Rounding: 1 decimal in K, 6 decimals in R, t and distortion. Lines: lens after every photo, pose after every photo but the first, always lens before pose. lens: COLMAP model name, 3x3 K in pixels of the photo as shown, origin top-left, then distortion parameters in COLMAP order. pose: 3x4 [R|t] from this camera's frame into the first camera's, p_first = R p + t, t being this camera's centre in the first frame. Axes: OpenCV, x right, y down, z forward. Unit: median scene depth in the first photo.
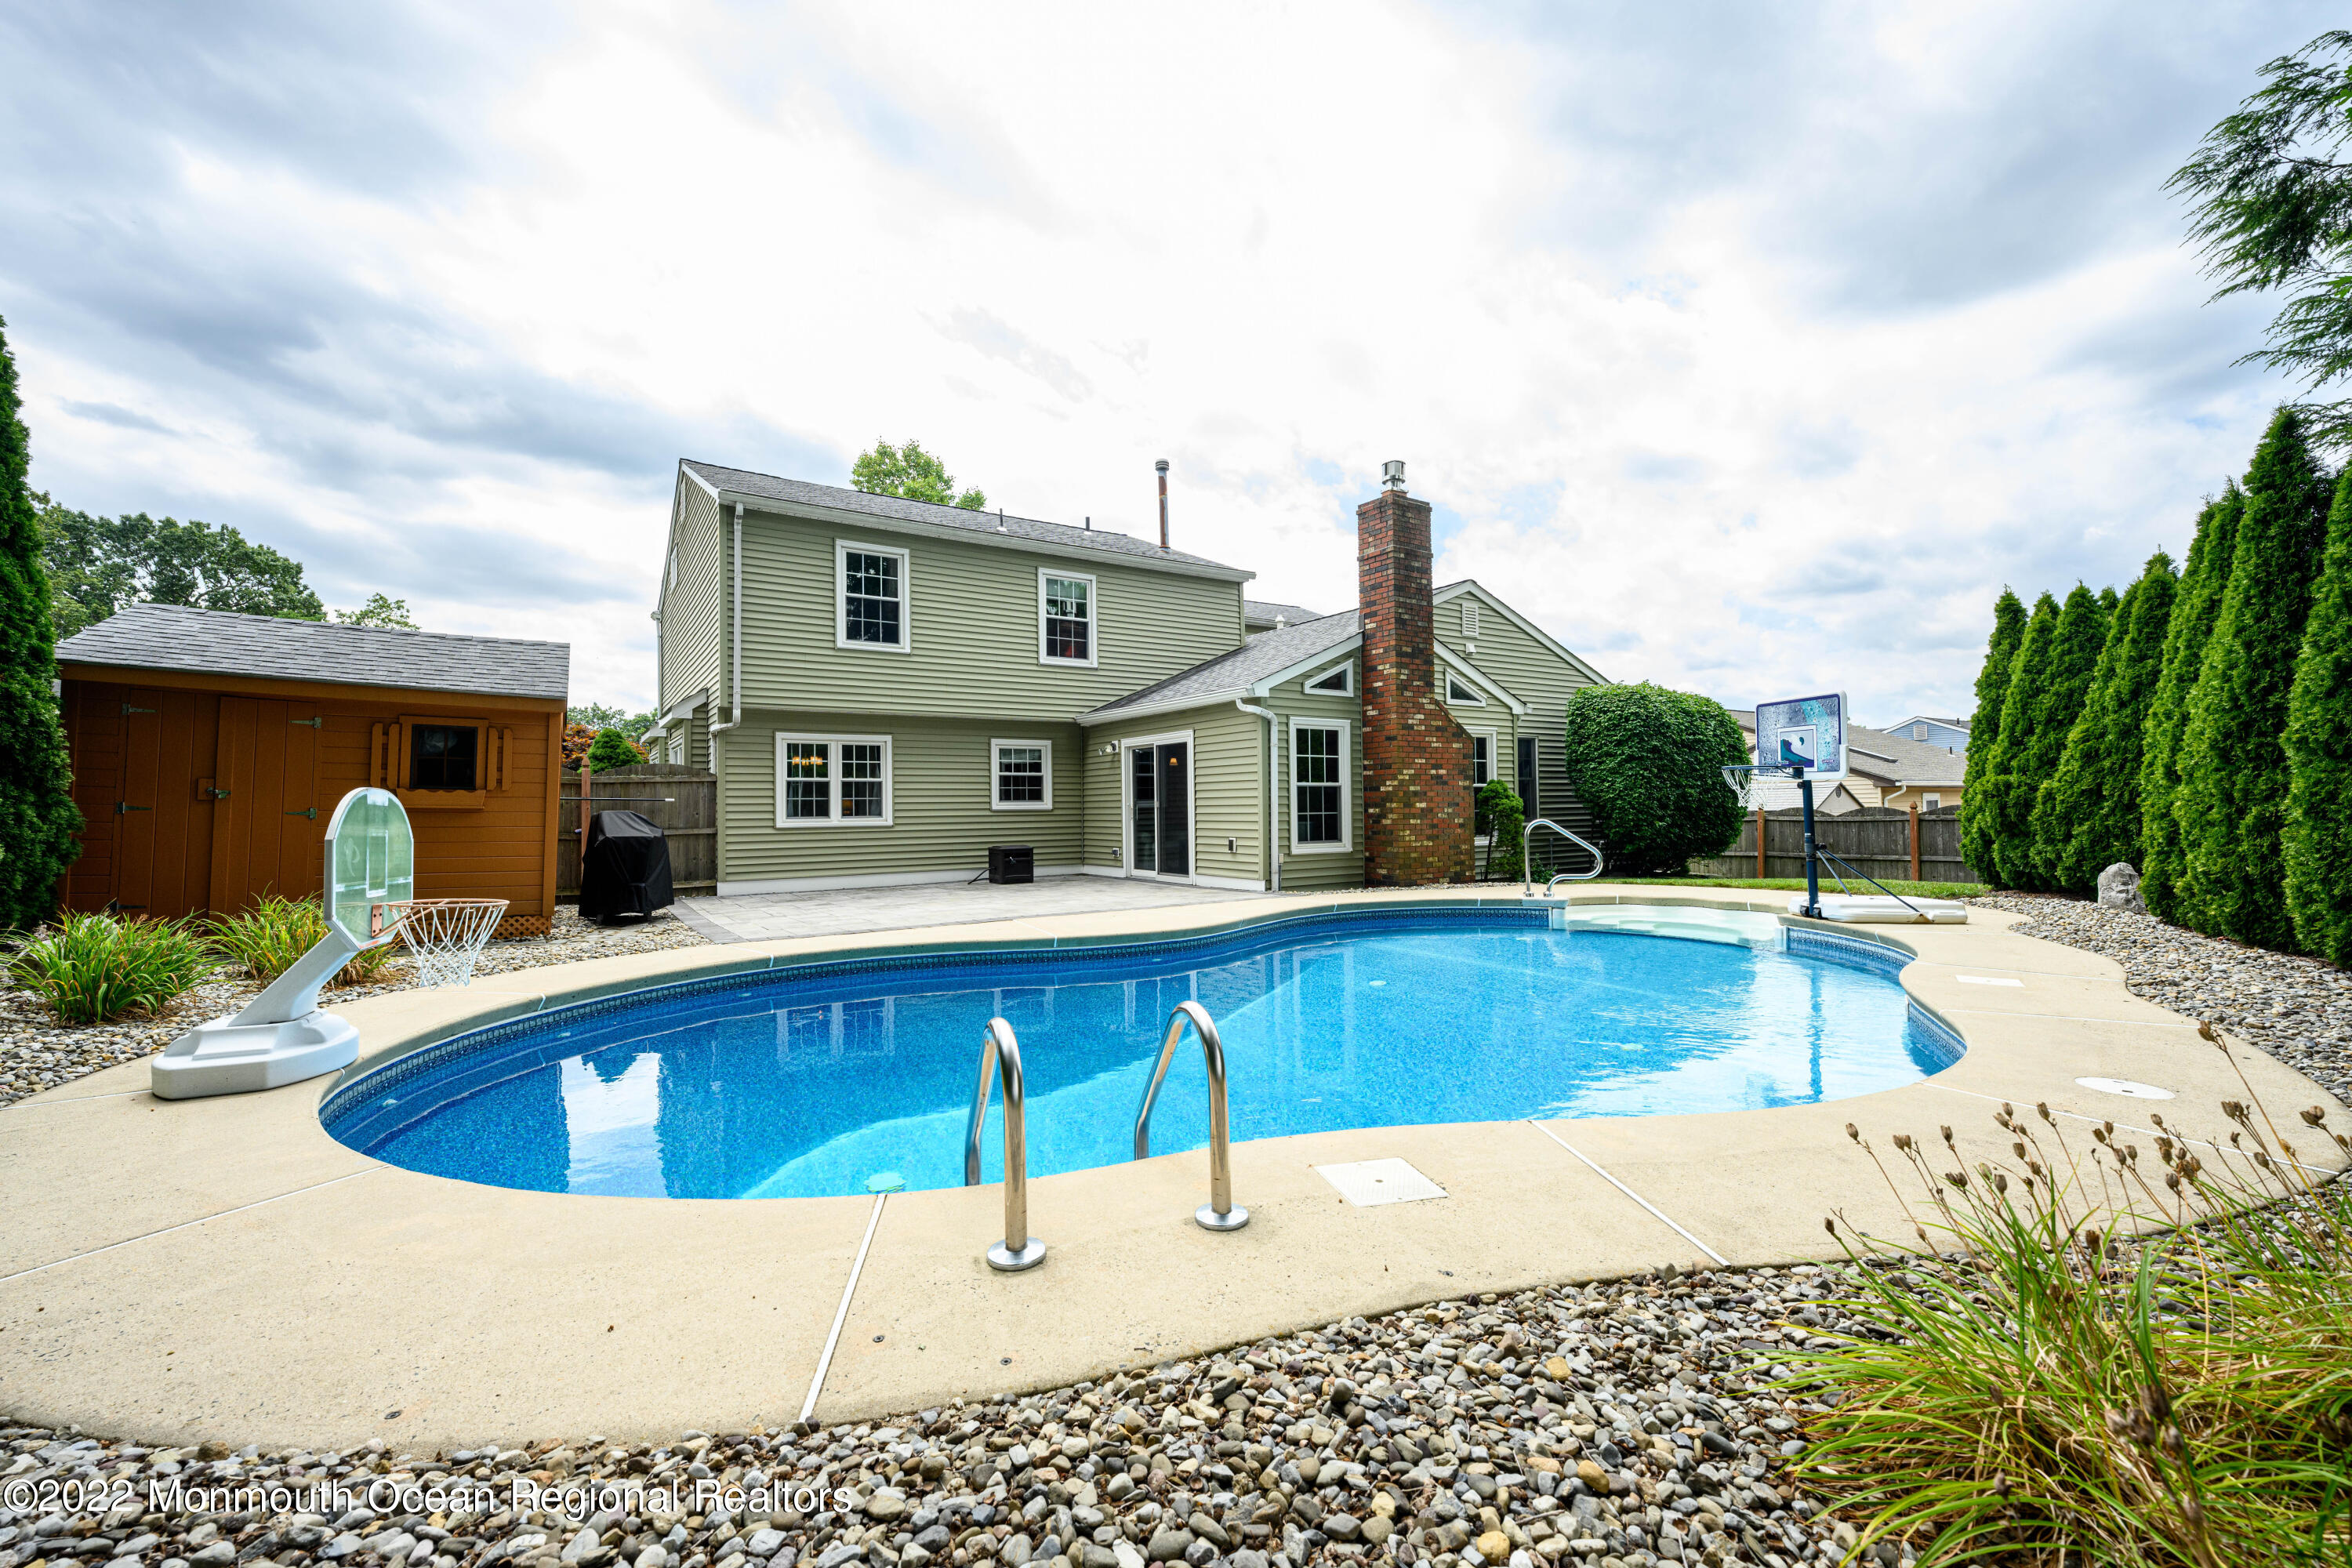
lens RADIAL K [[942.5, 0, 1176.0], [0, 942.5, 784.0], [0, 0, 1]] dist [0.001401, 0.000083]
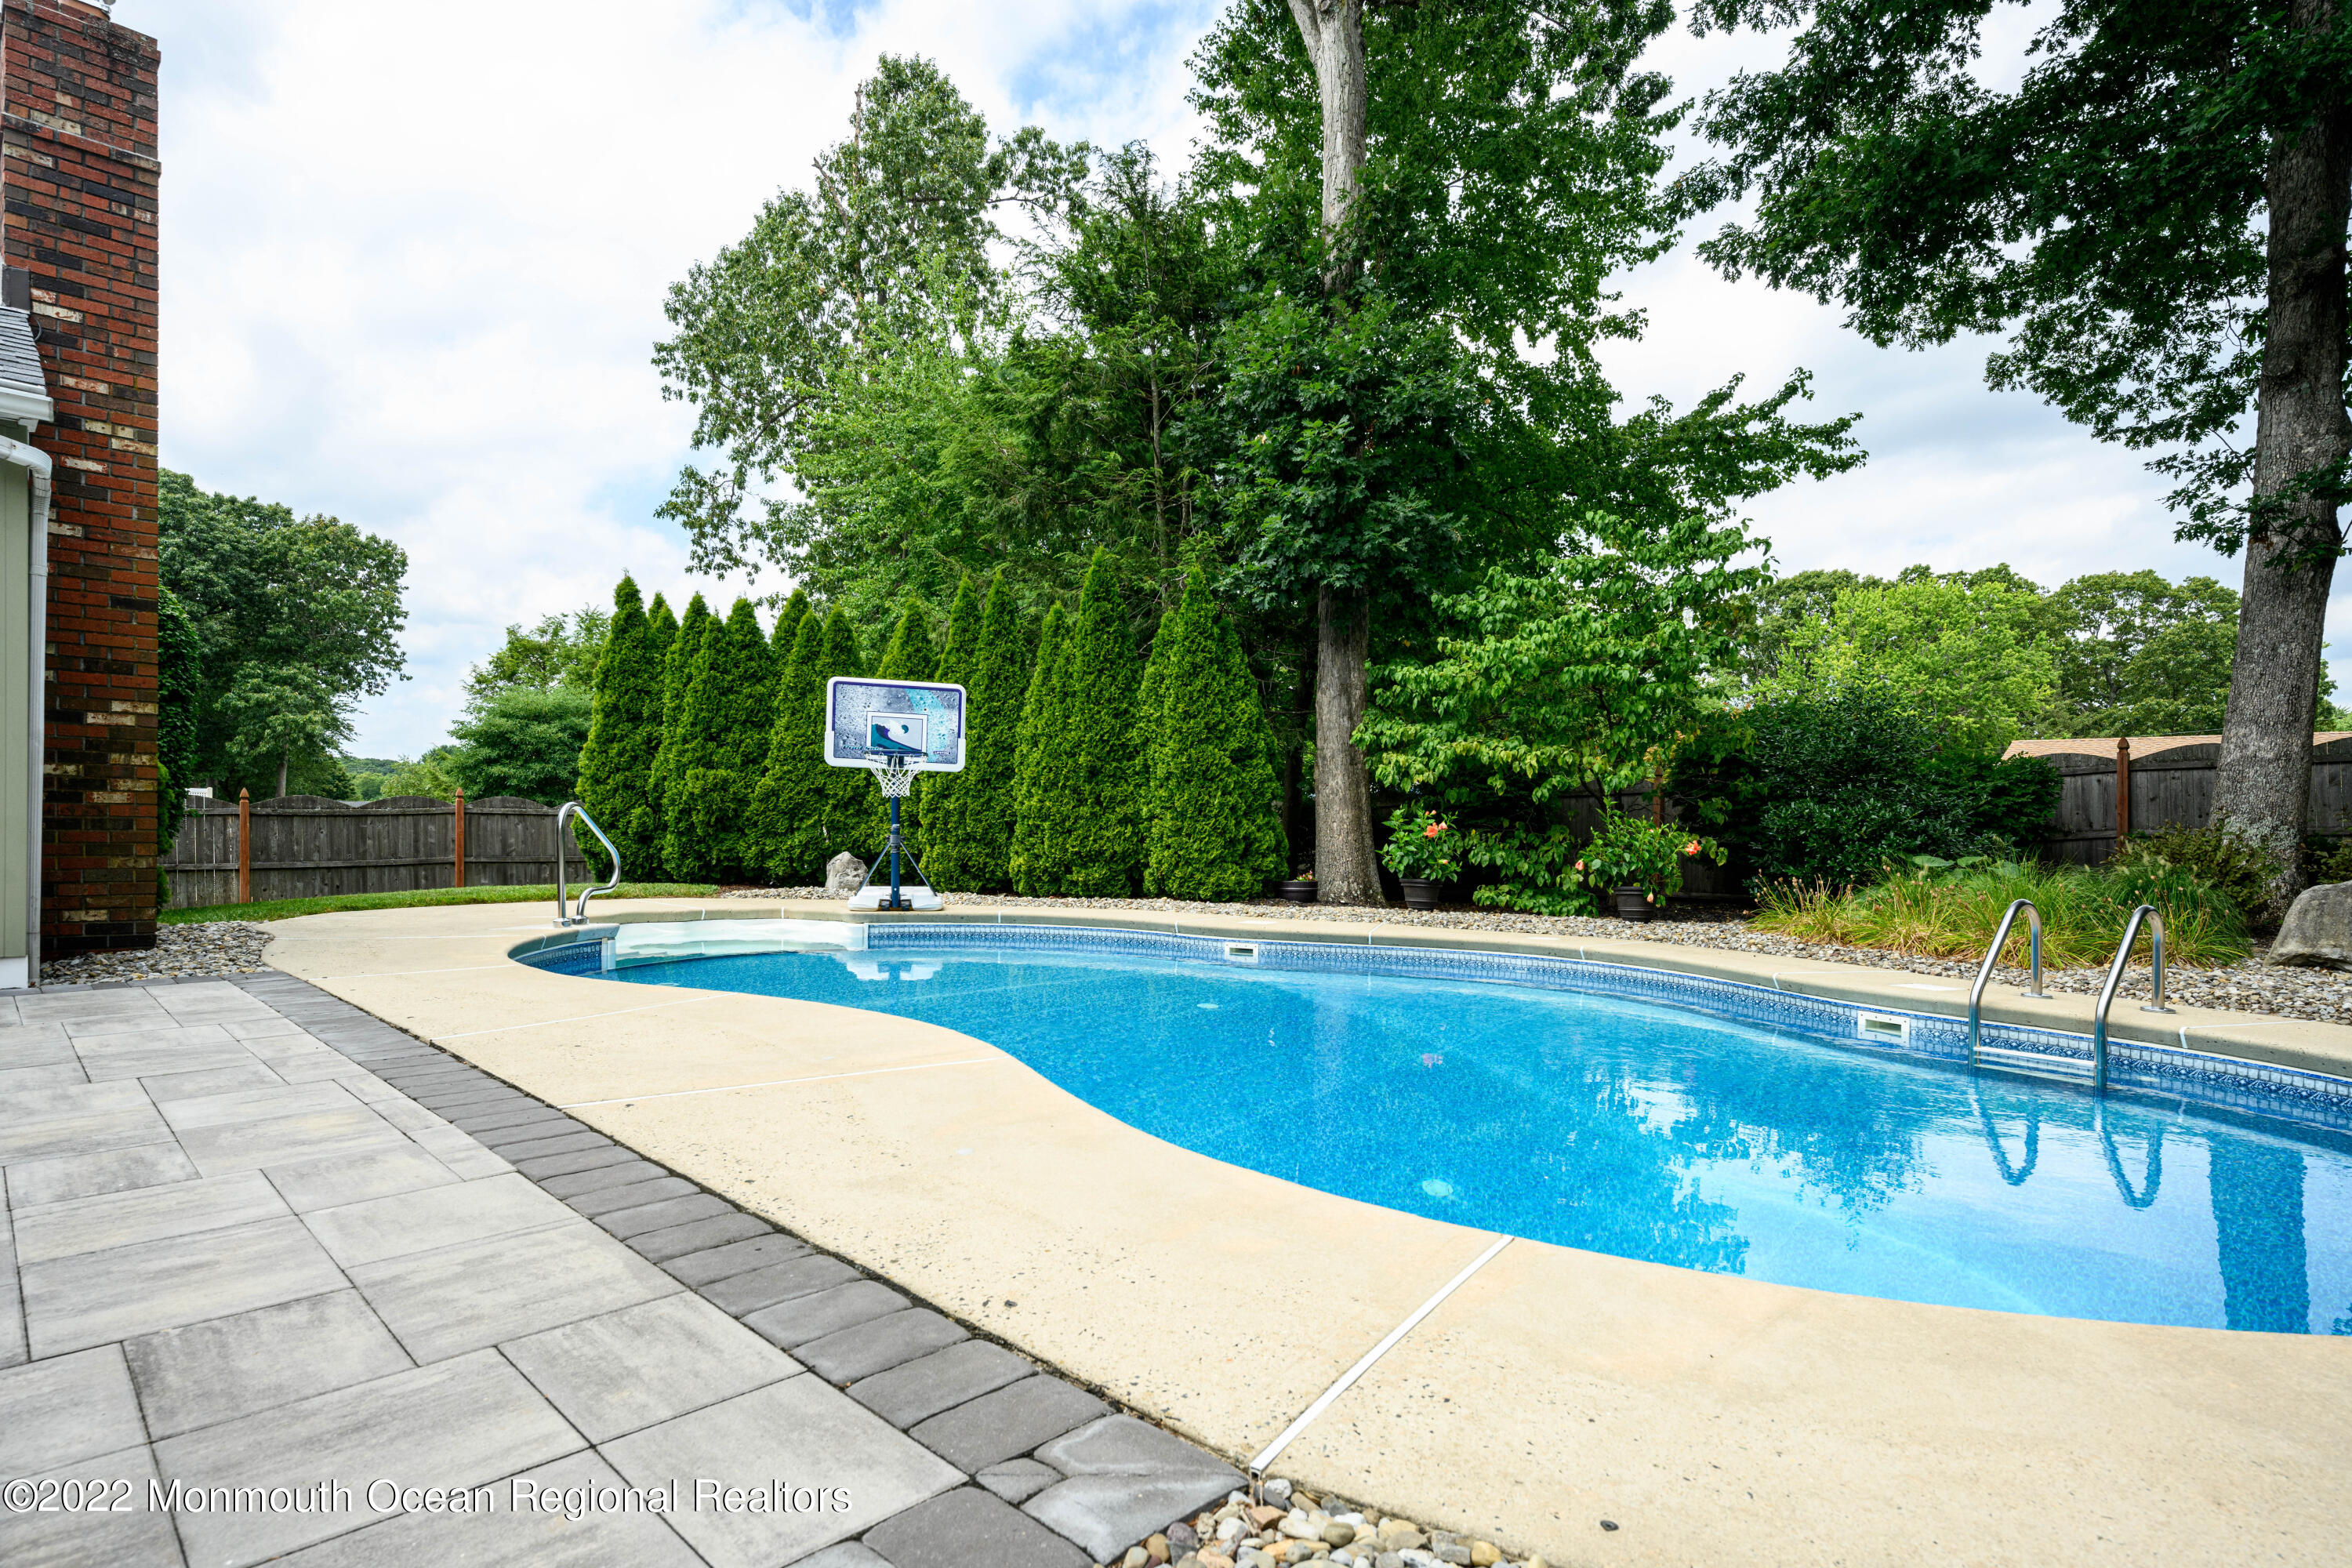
lens RADIAL K [[1238.3, 0, 1170.0], [0, 1238.3, 816.9], [0, 0, 1]] dist [-0.000991, 0.000099]
pose [[-0.203621, 0.014105, 0.978948, -0.427299], [-0.042996, 0.998803, -0.023334, 0.042090], [-0.978105, -0.046842, -0.202771, 0.662835]]
